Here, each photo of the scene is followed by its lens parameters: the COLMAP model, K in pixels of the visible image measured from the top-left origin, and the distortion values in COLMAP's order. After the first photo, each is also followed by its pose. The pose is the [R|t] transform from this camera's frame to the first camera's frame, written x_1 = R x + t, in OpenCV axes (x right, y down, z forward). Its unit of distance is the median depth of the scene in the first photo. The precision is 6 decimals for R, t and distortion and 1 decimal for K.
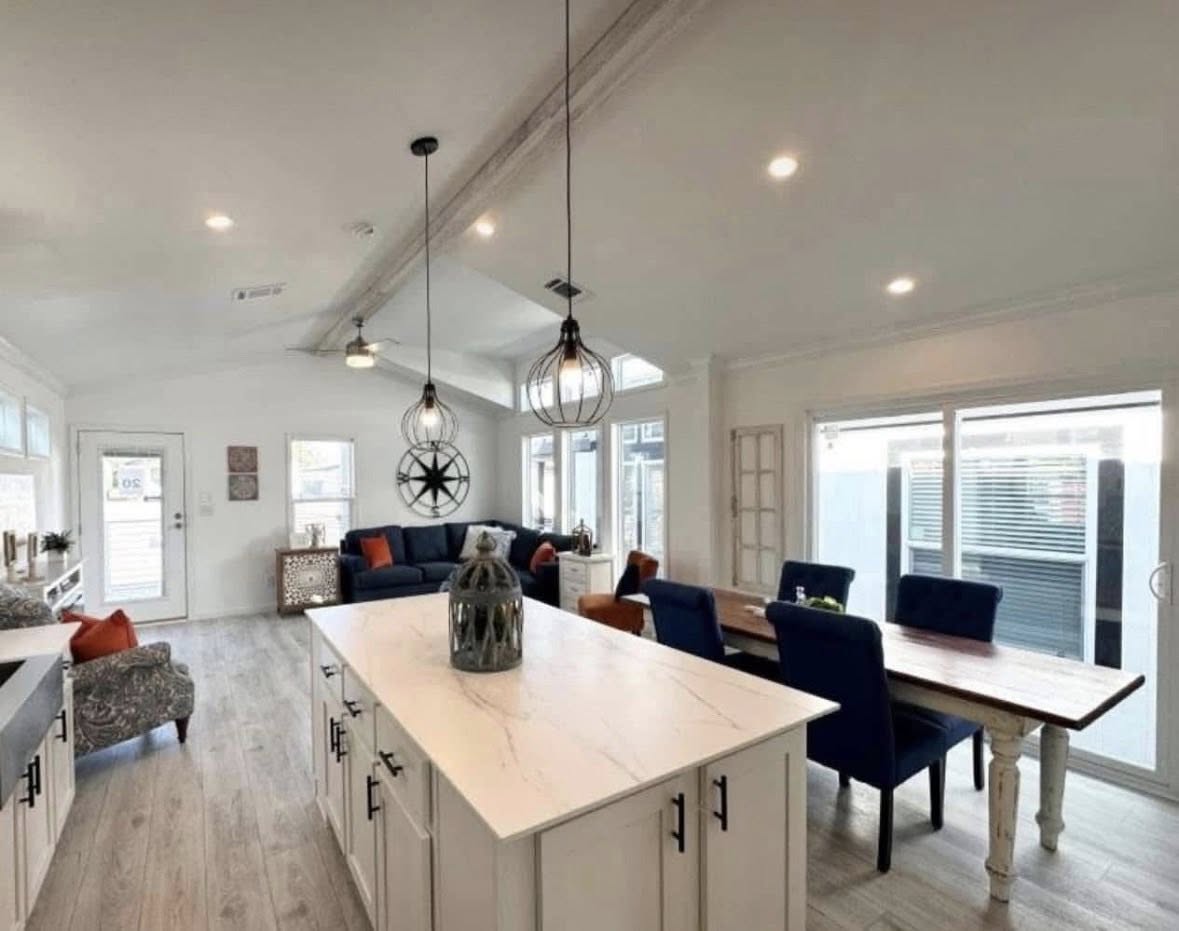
lens RADIAL K [[538.4, 0, 513.8], [0, 538.4, 487.1], [0, 0, 1]] dist [0.000519, 0.000061]
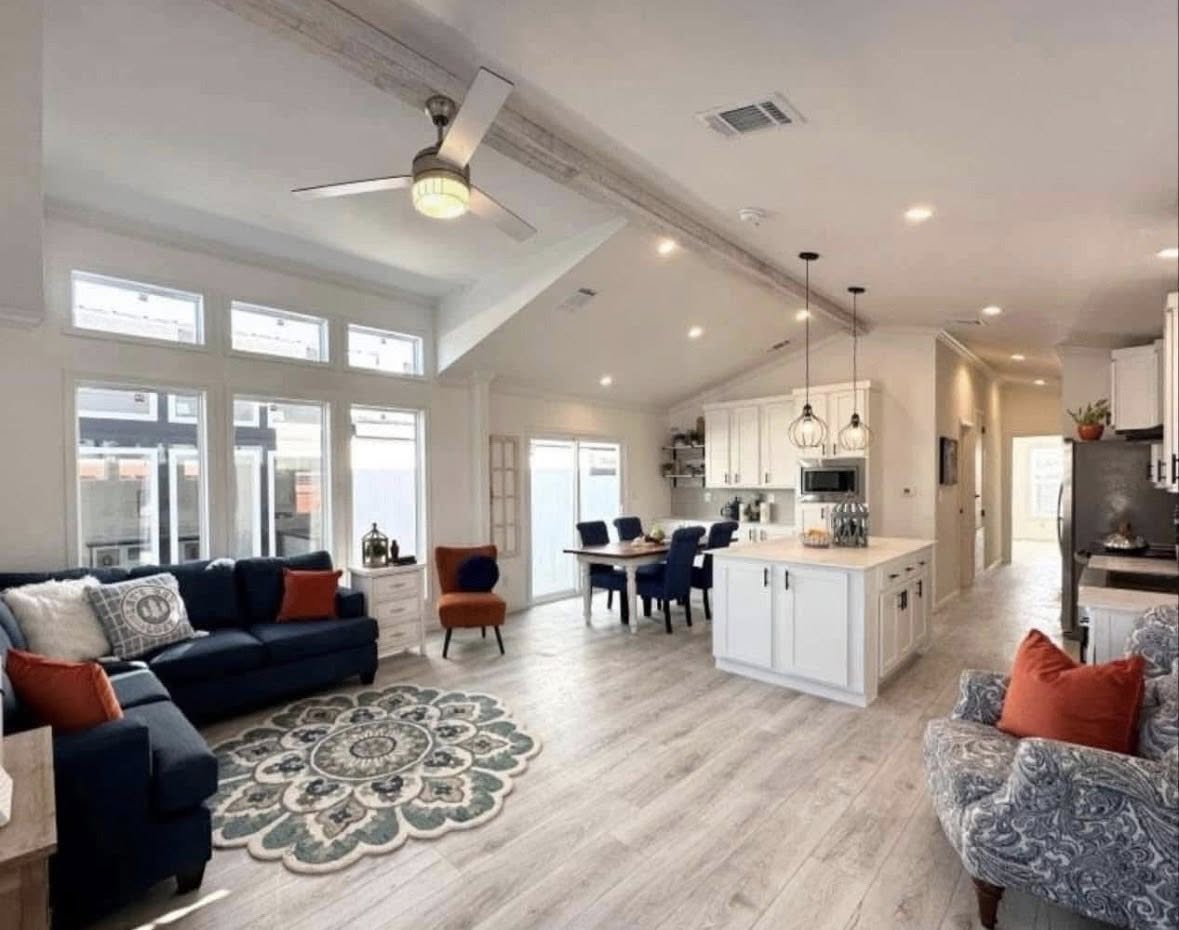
lens RADIAL K [[538.4, 0, 513.8], [0, 538.4, 486.6], [0, 0, 1]] dist [0.000519, 0.000061]
pose [[-0.179270, -0.008903, 0.983760, -0.628752], [0.016575, 0.999790, 0.012068, 0.000027], [-0.983660, 0.018469, -0.179085, 0.867081]]
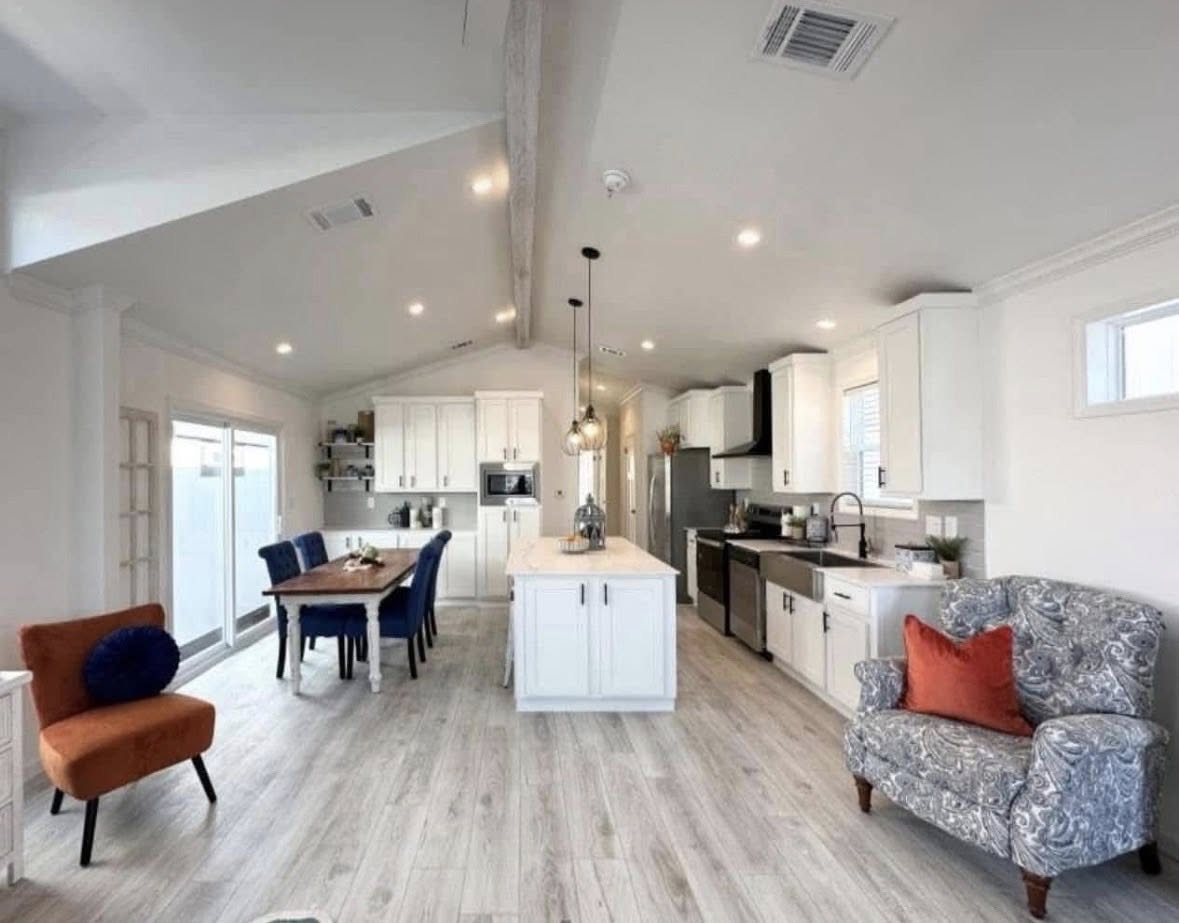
lens RADIAL K [[539.3, 0, 515.1], [0, 539.3, 476.0], [0, 0, 1]] dist [-0.000682, -0.000089]
pose [[-0.847898, 0.008155, 0.530096, -0.309997], [0.011309, 0.999932, 0.002707, -0.006881], [-0.530038, 0.008290, -0.847933, 0.976636]]
